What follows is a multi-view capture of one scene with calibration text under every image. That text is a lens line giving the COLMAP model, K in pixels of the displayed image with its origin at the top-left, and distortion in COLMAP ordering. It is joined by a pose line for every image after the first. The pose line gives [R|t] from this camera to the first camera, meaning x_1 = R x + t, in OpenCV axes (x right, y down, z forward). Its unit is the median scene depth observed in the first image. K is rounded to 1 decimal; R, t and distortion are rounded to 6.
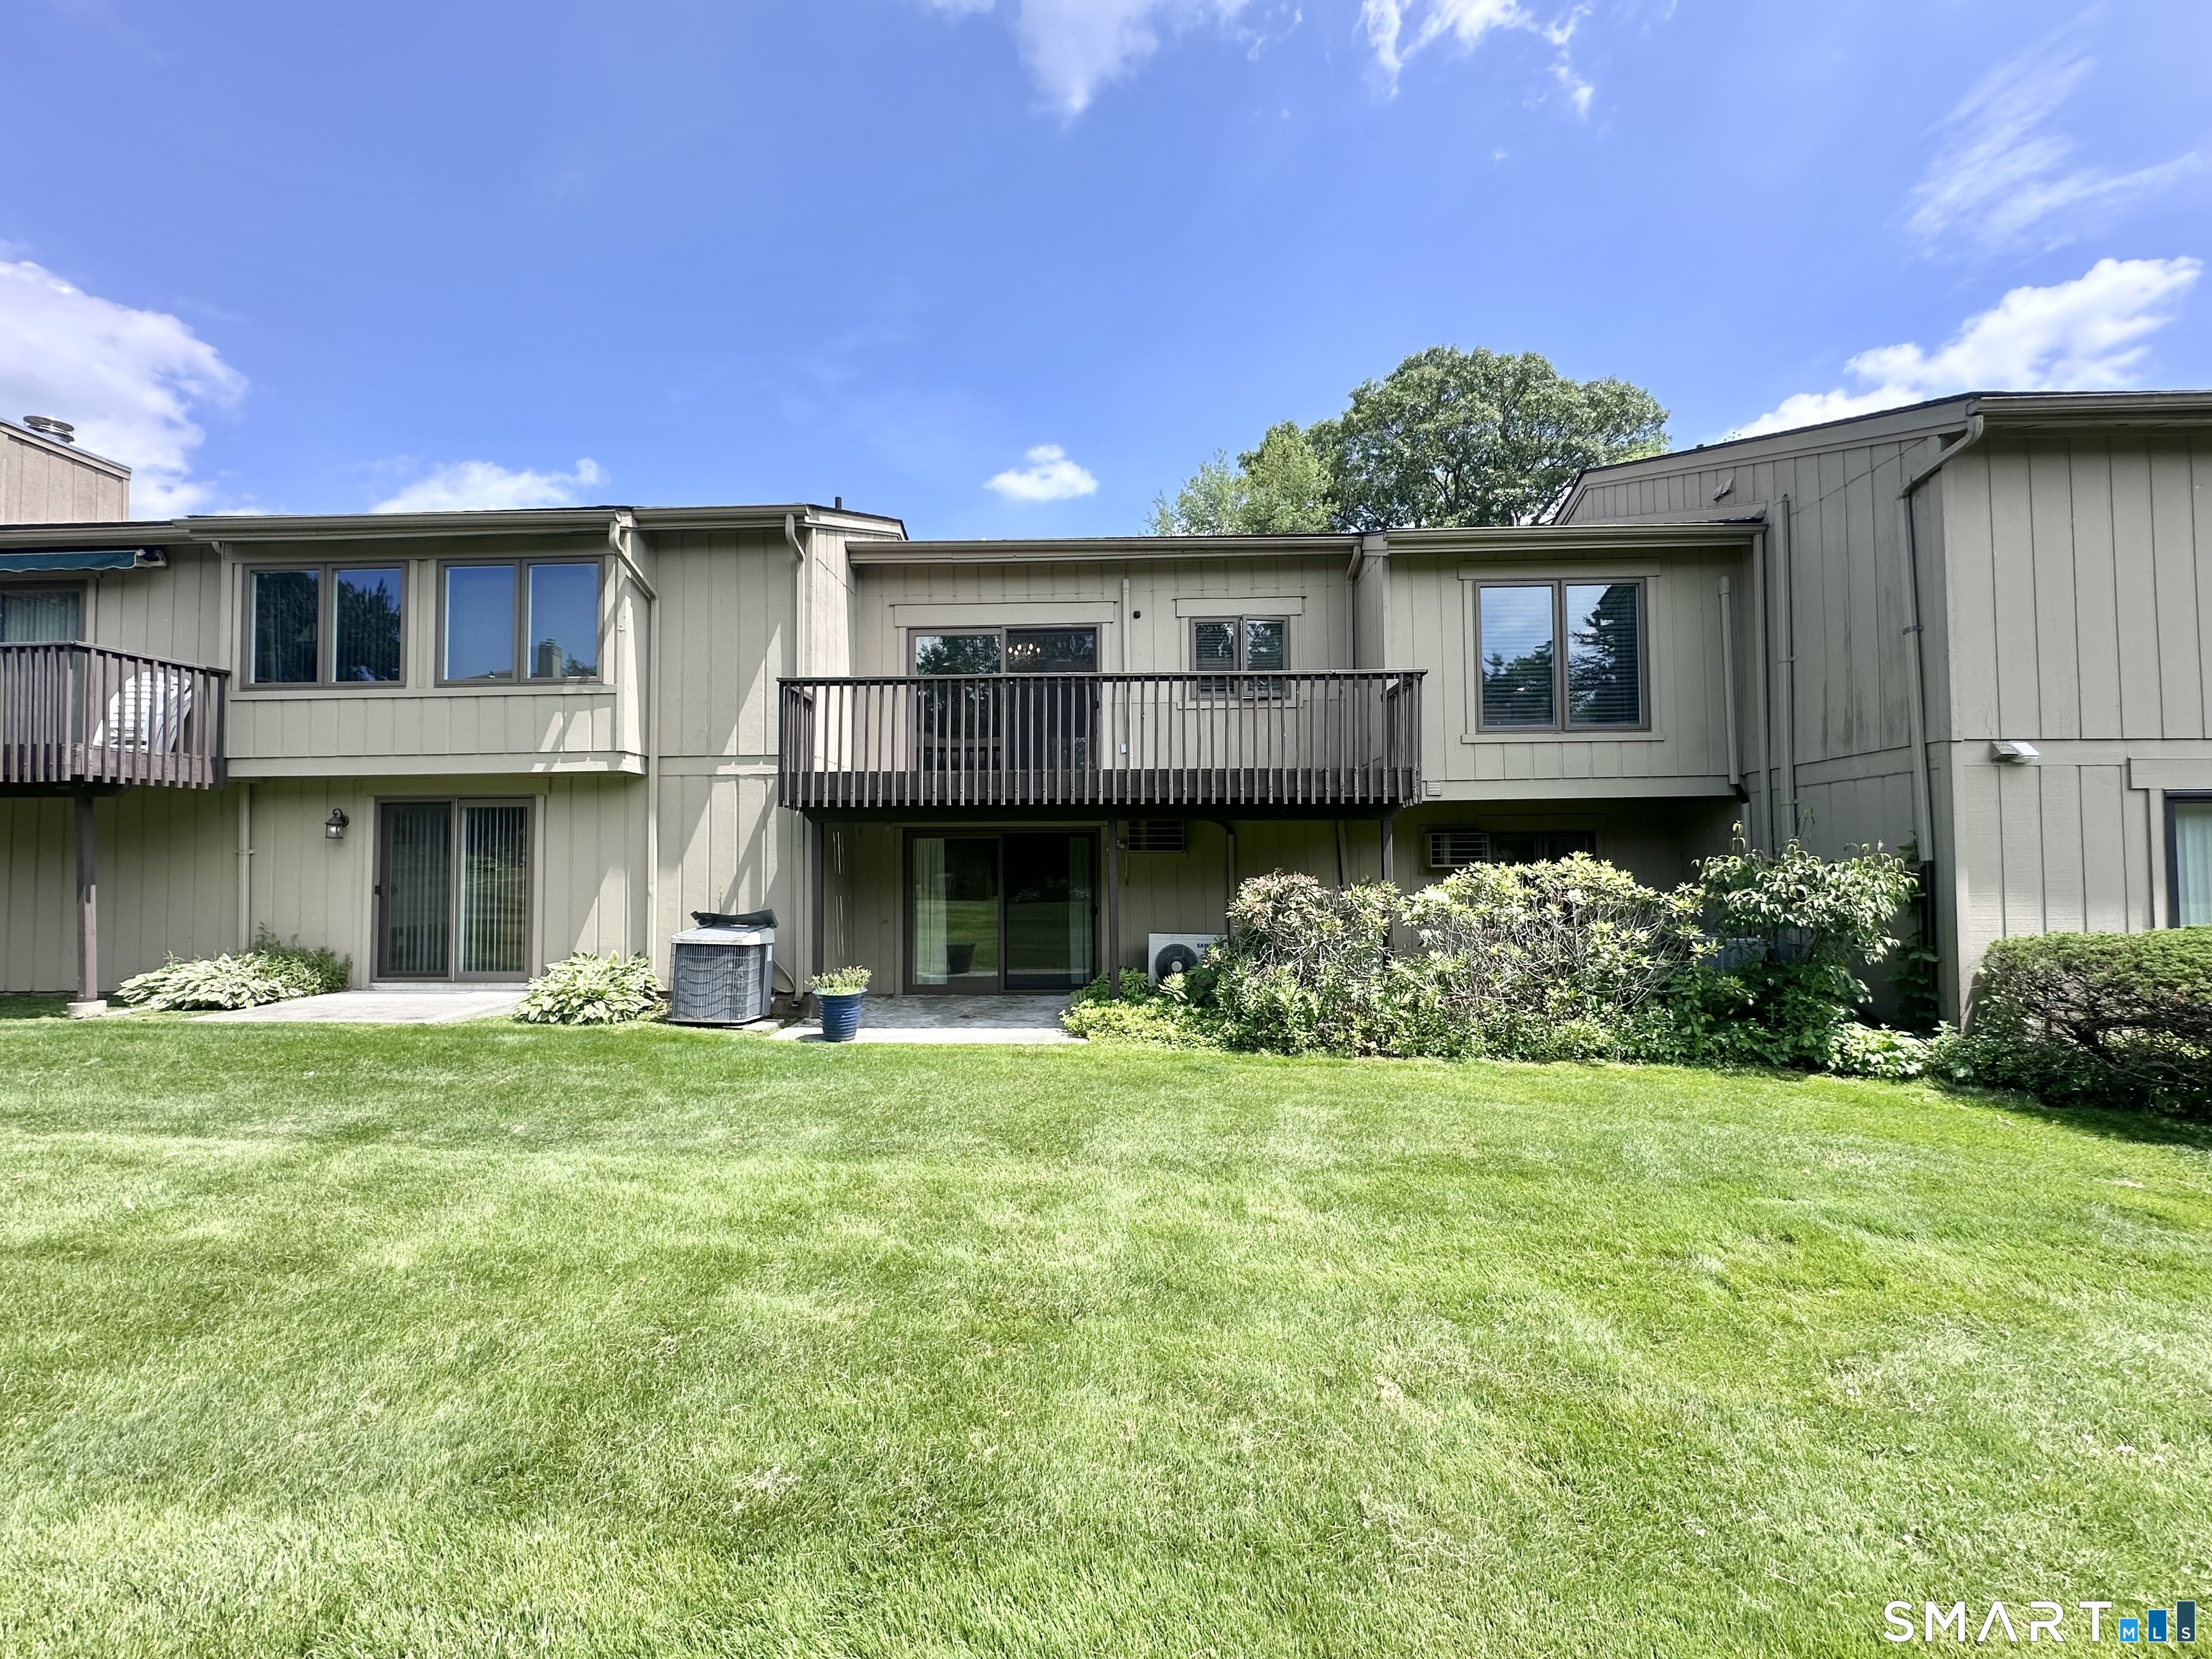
lens RADIAL K [[884.3, 0, 1110.2], [0, 884.3, 833.7], [0, 0, 1]] dist [-0.004370, 0.001178]
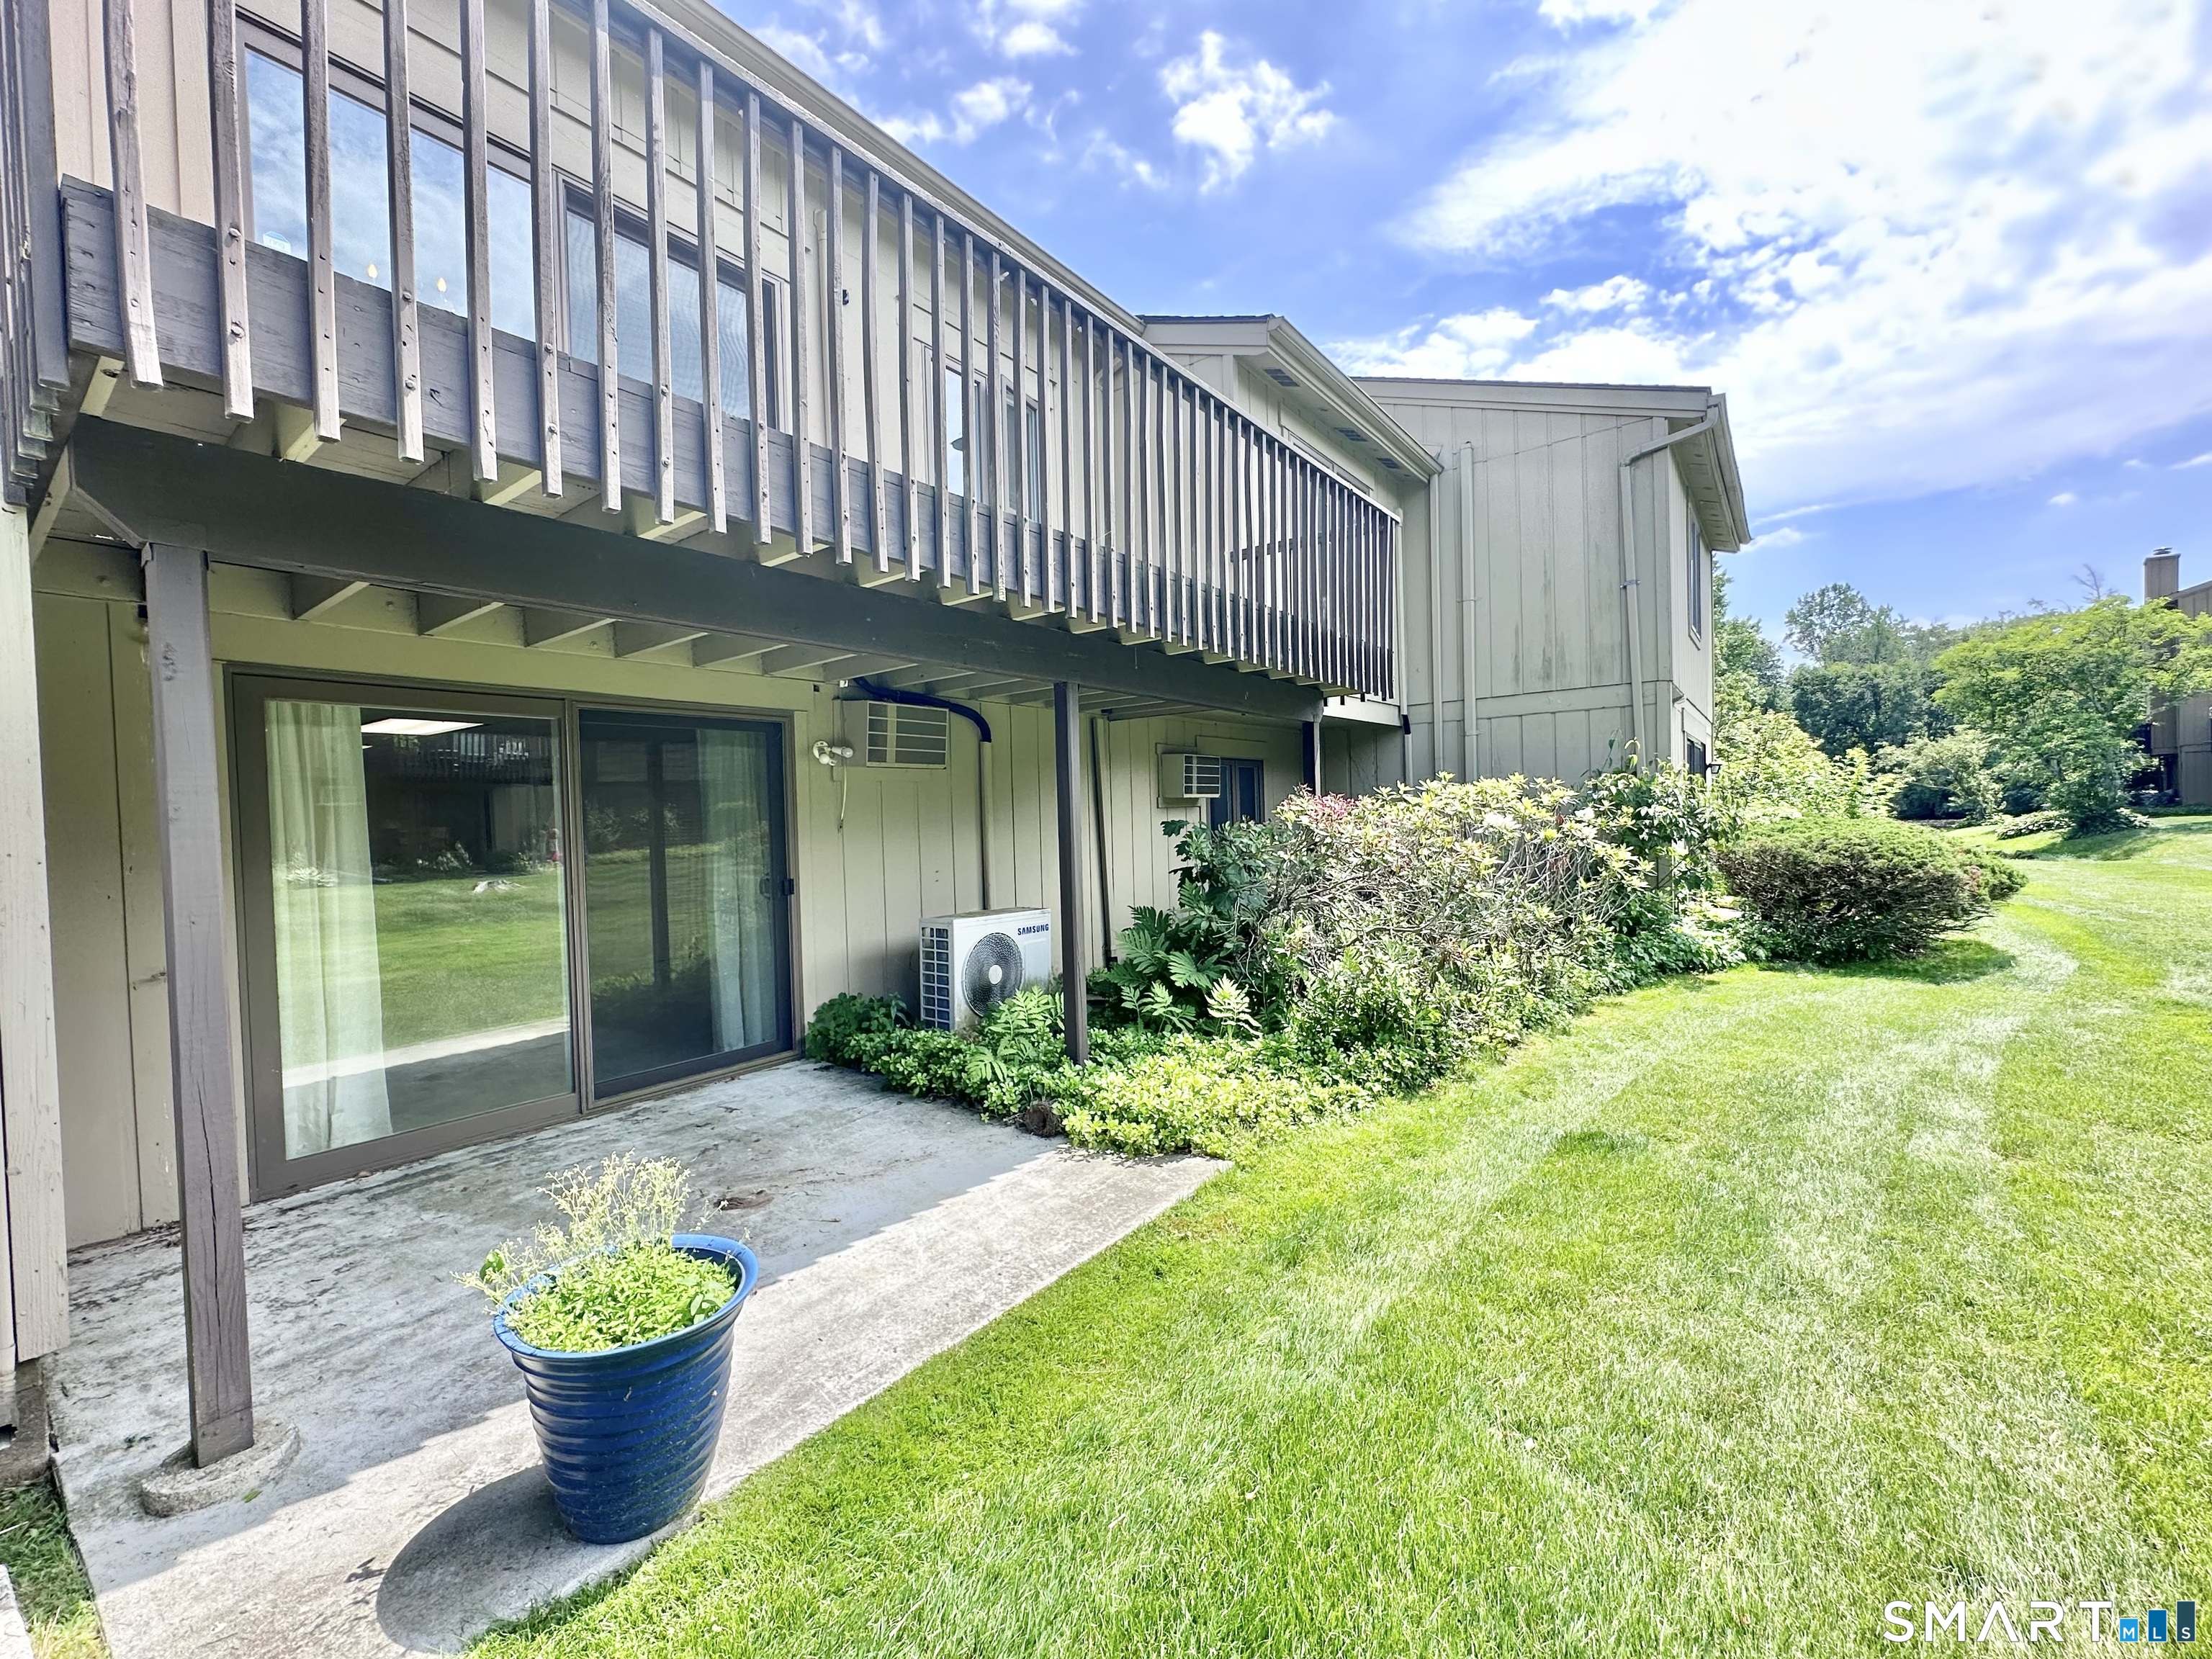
lens RADIAL K [[884.3, 0, 1099.1], [0, 884.3, 834.0], [0, 0, 1]] dist [-0.004370, 0.001178]
pose [[0.617670, -0.029129, 0.785898, -0.343494], [-0.009618, 0.998959, 0.044586, 0.041140], [-0.786378, -0.035098, 0.616747, 0.633160]]
